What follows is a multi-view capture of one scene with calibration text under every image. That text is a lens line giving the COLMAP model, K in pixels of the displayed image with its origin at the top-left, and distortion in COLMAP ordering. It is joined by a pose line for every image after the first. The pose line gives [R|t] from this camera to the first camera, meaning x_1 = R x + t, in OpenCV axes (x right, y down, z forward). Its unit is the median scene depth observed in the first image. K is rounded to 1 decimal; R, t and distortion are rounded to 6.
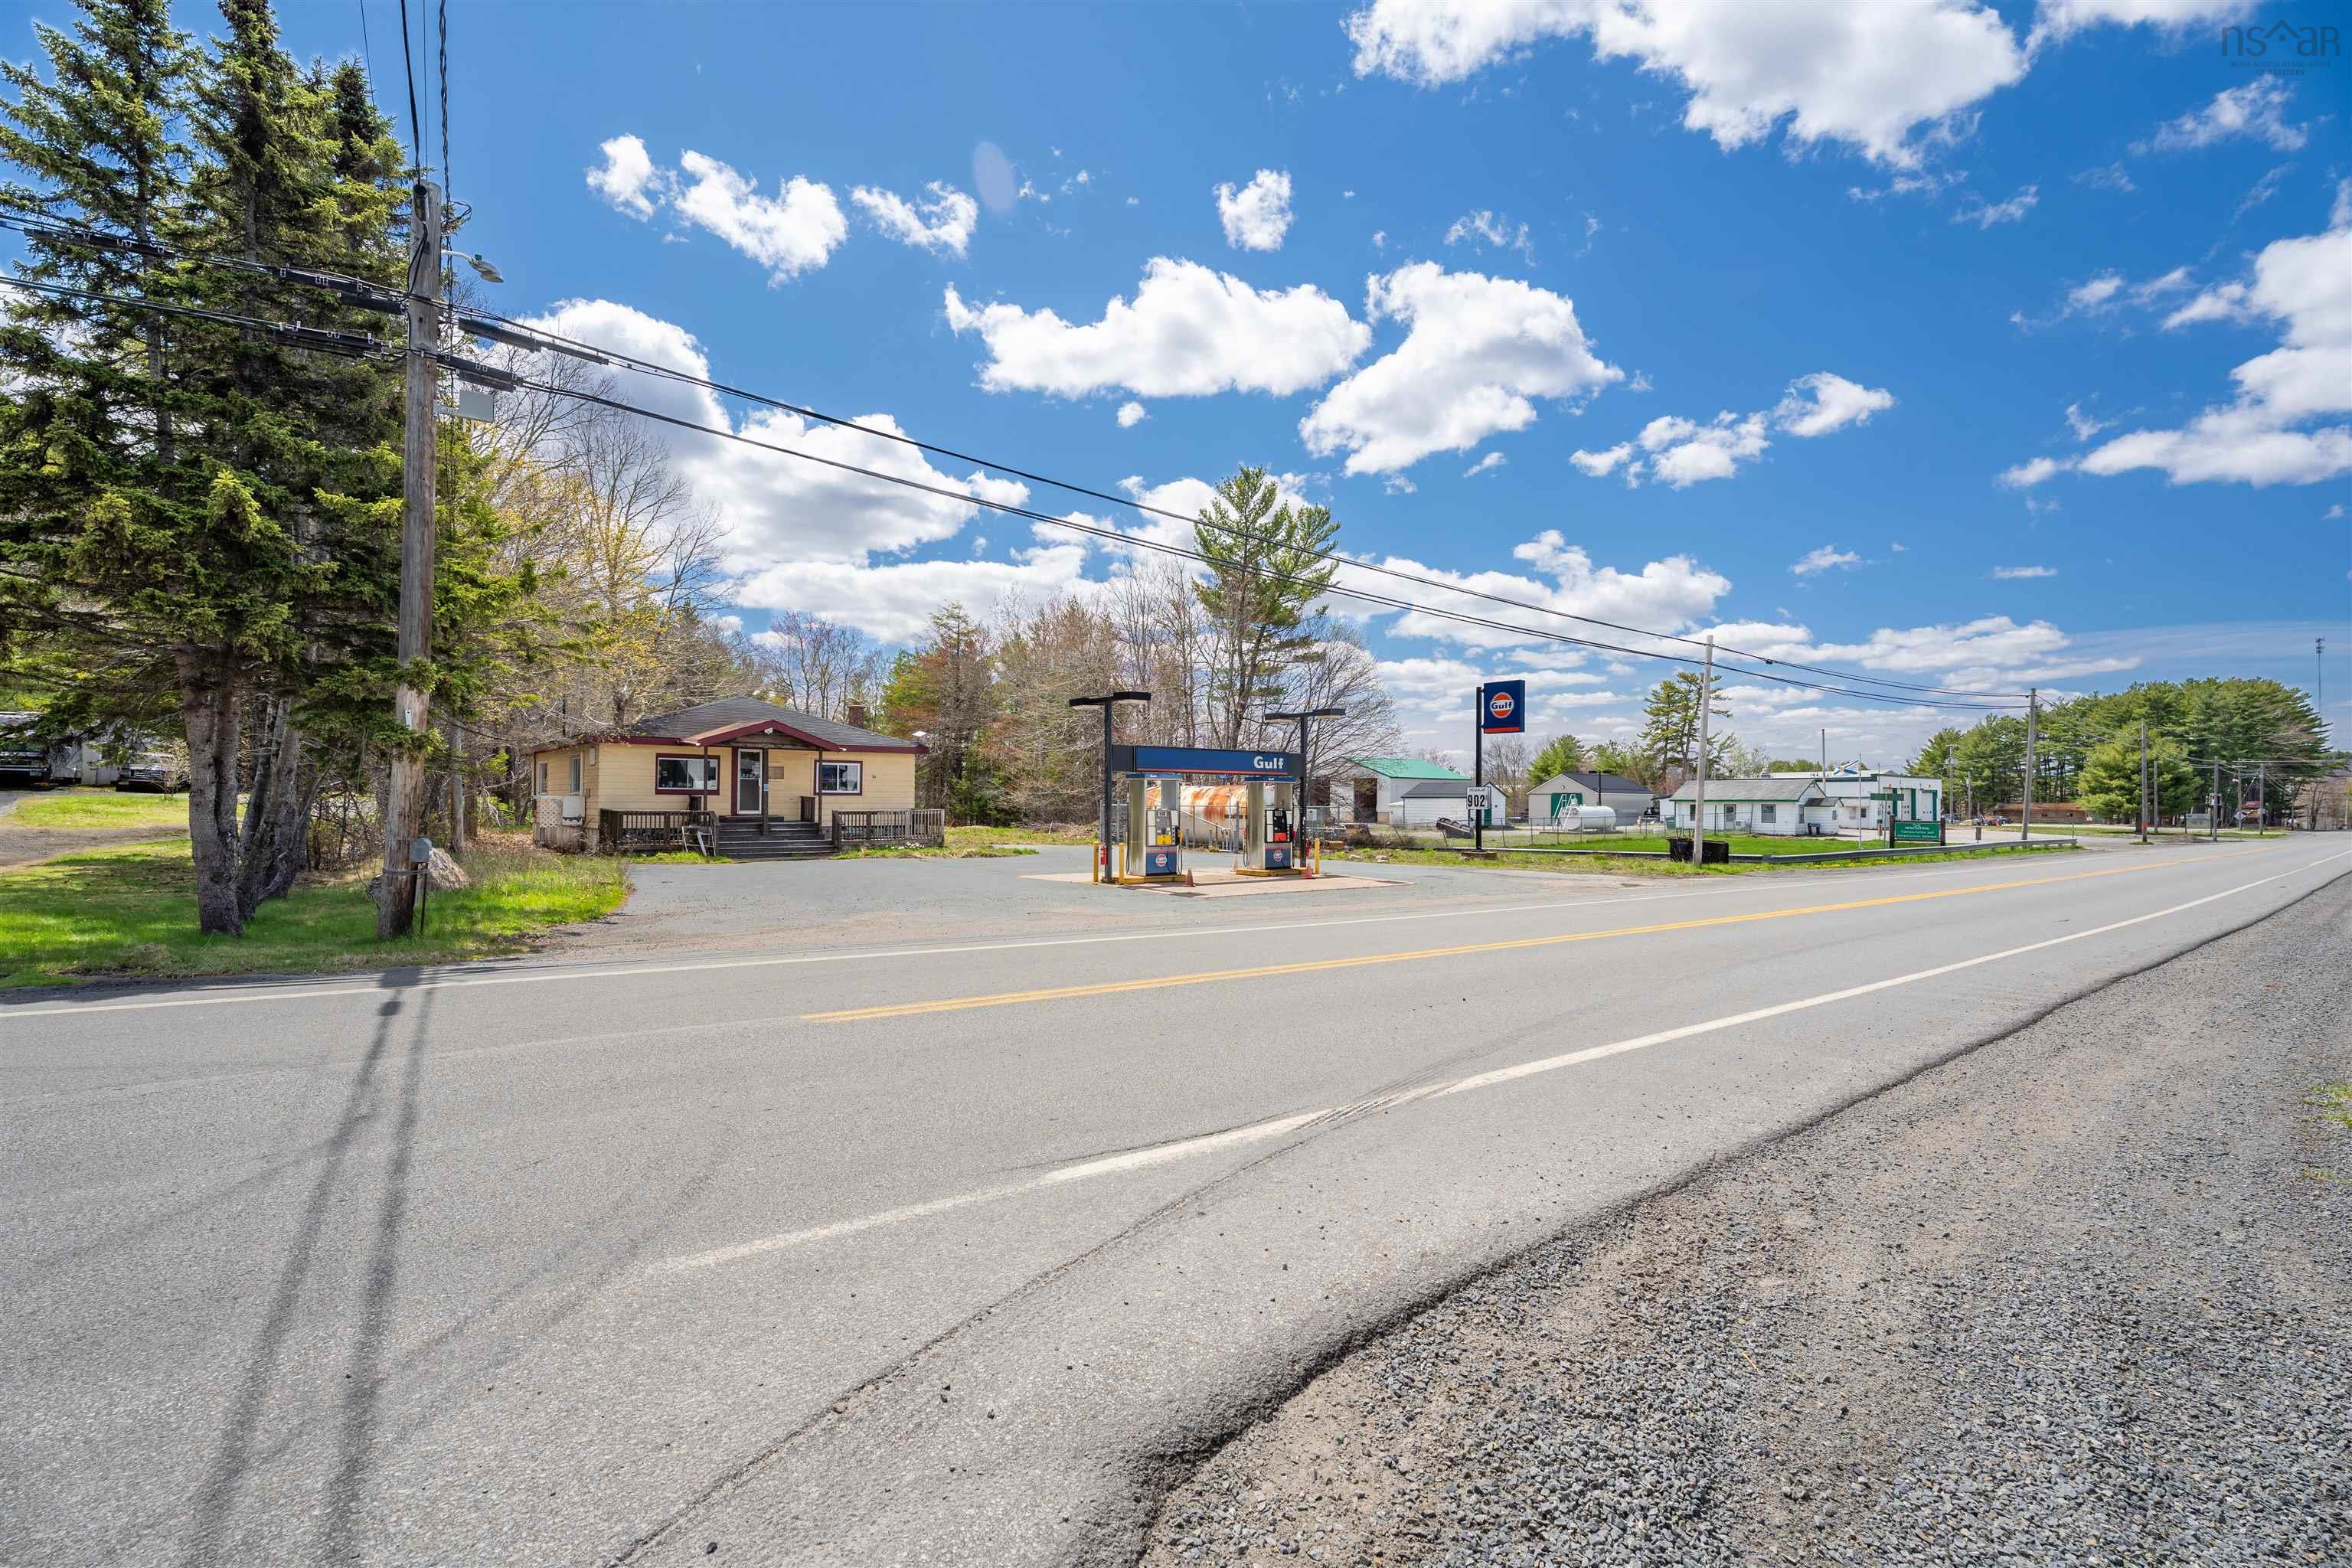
lens RADIAL K [[1053.9, 0, 1176.0], [0, 1053.9, 784.0], [0, 0, 1]] dist [0.018764, -0.007962]
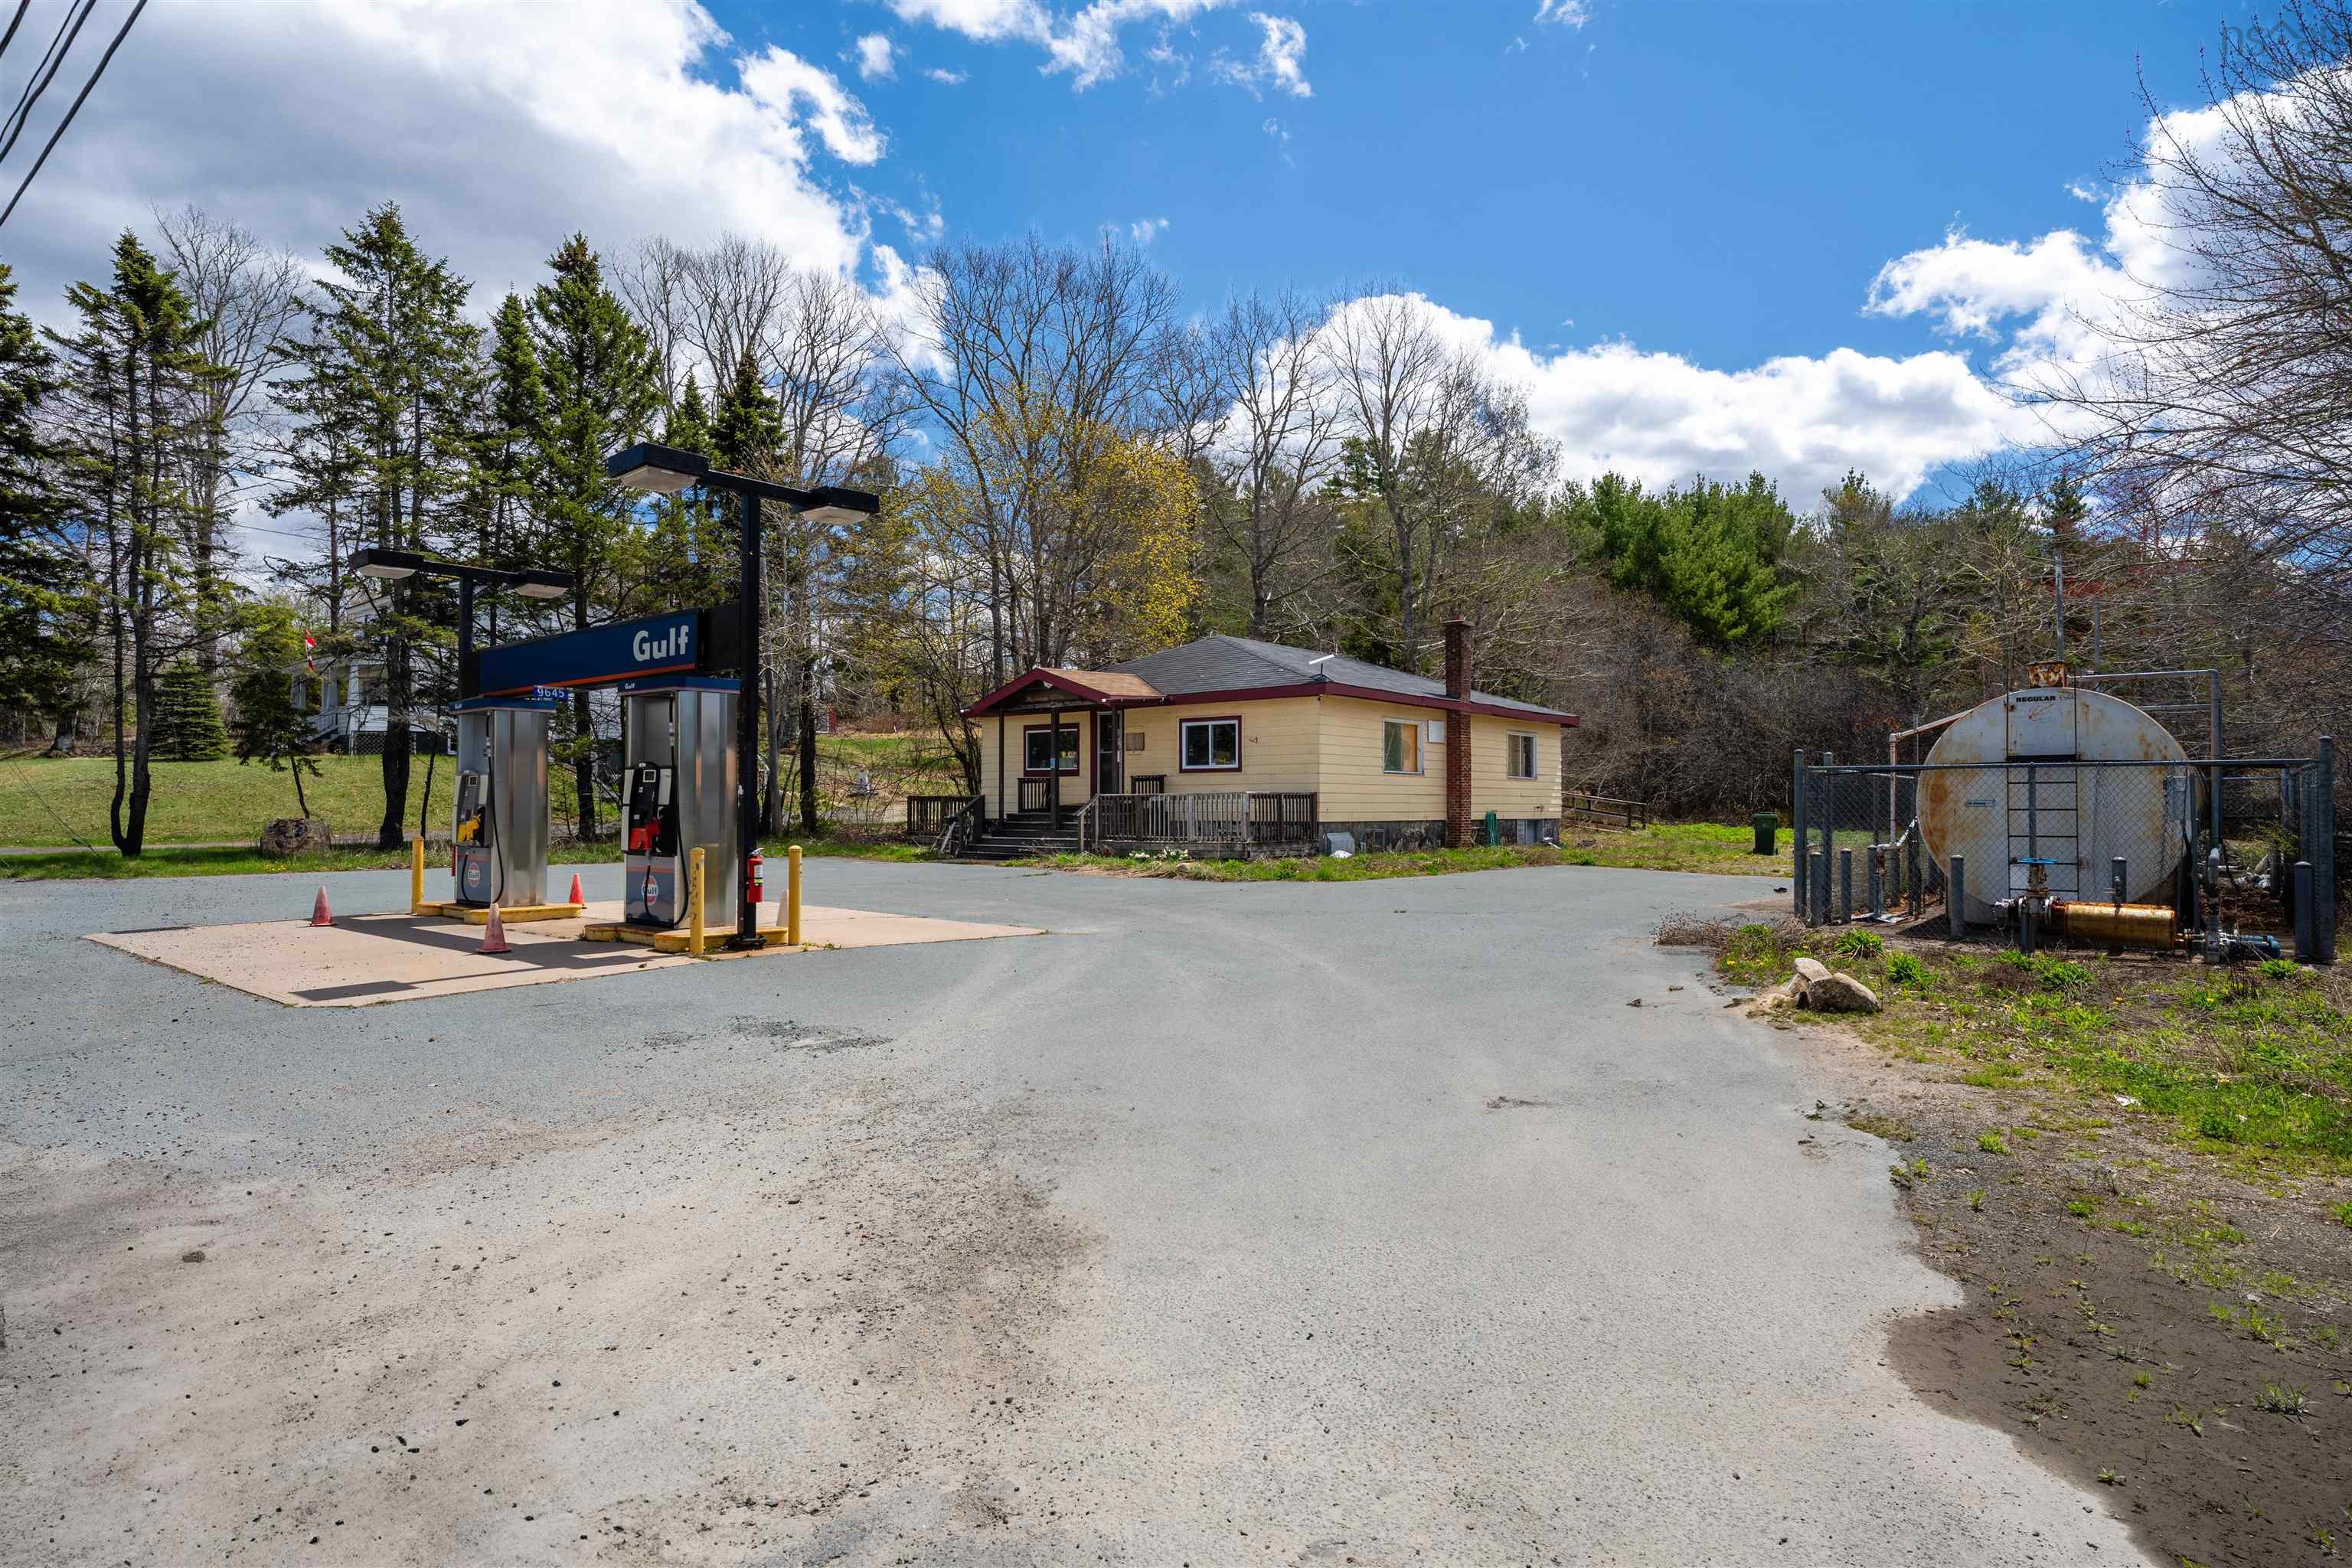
lens RADIAL K [[1292.6, 0, 1174.0], [0, 1292.6, 782.3], [0, 0, 1]] dist [-0.001712, 0.001410]
pose [[0.185396, -0.023519, -0.982382, 0.438588], [0.015887, 0.999655, -0.020934, 0.032400], [0.982536, -0.011726, 0.185705, 0.833440]]
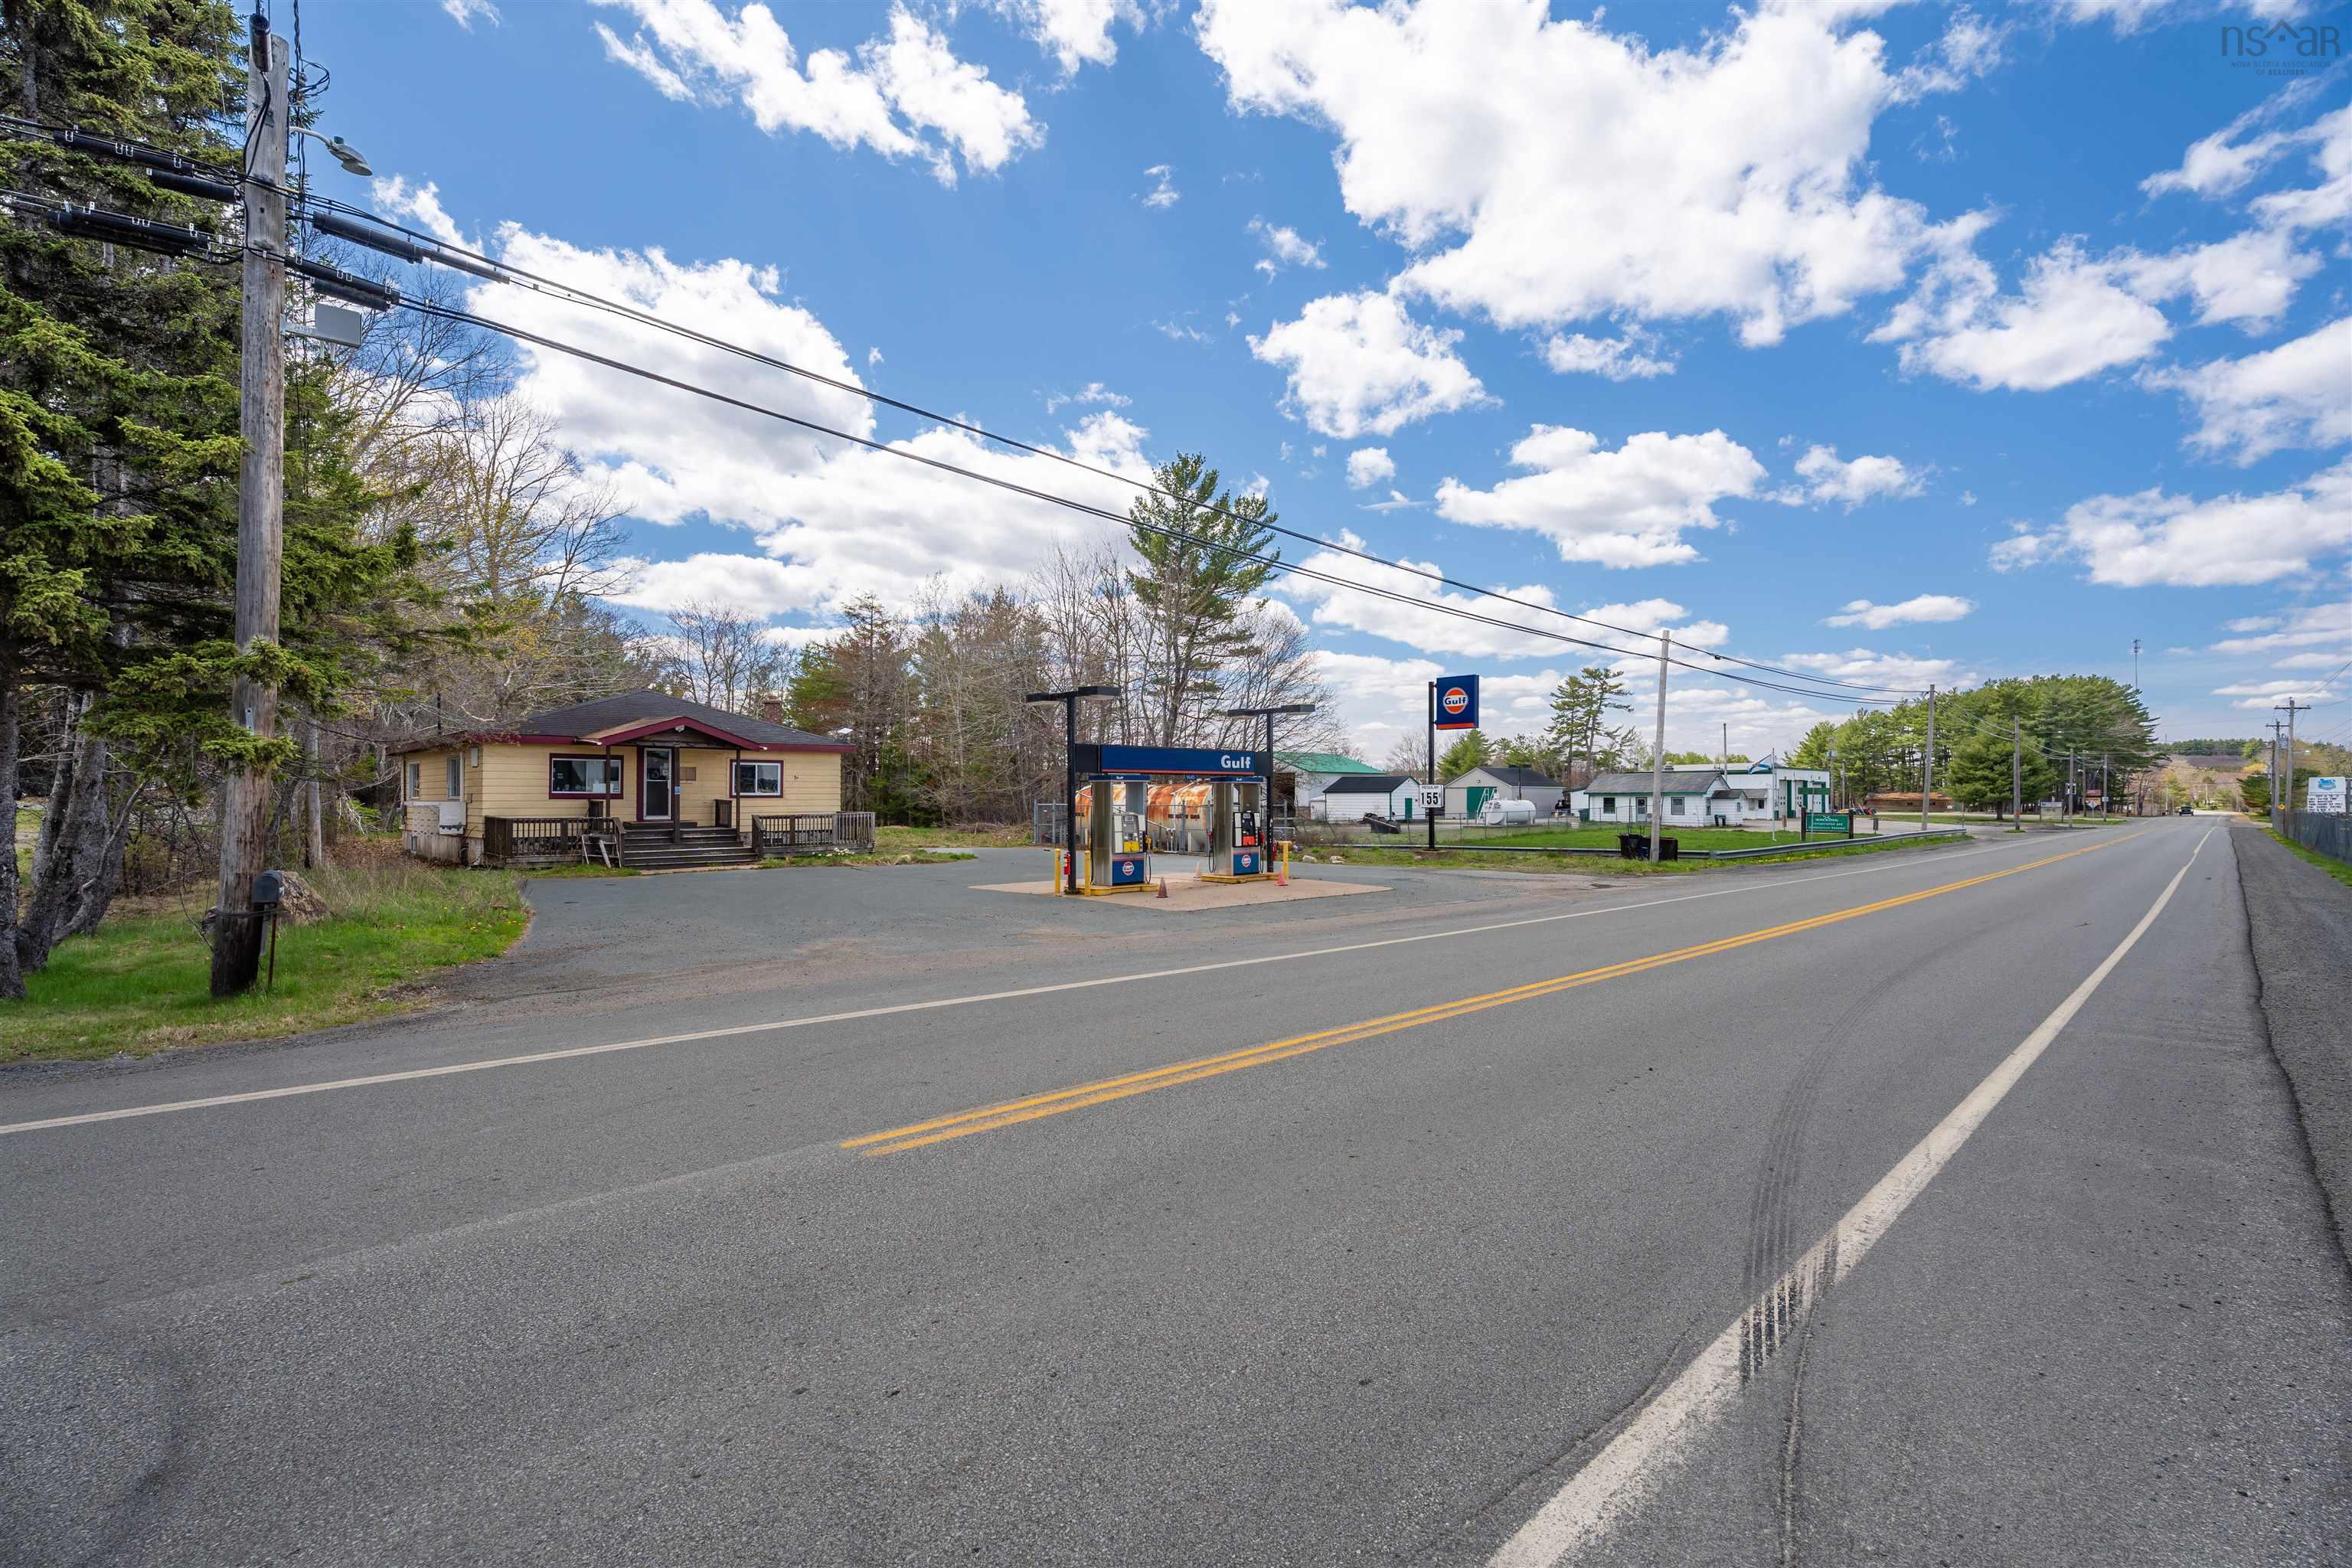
lens RADIAL K [[1053.9, 0, 1176.0], [0, 1053.9, 784.0], [0, 0, 1]] dist [0.018764, -0.007962]
pose [[0.996175, -0.005905, 0.087184, -0.036189], [0.005431, 0.999969, 0.005675, -0.004636], [-0.087215, -0.005180, 0.996176, 0.051662]]
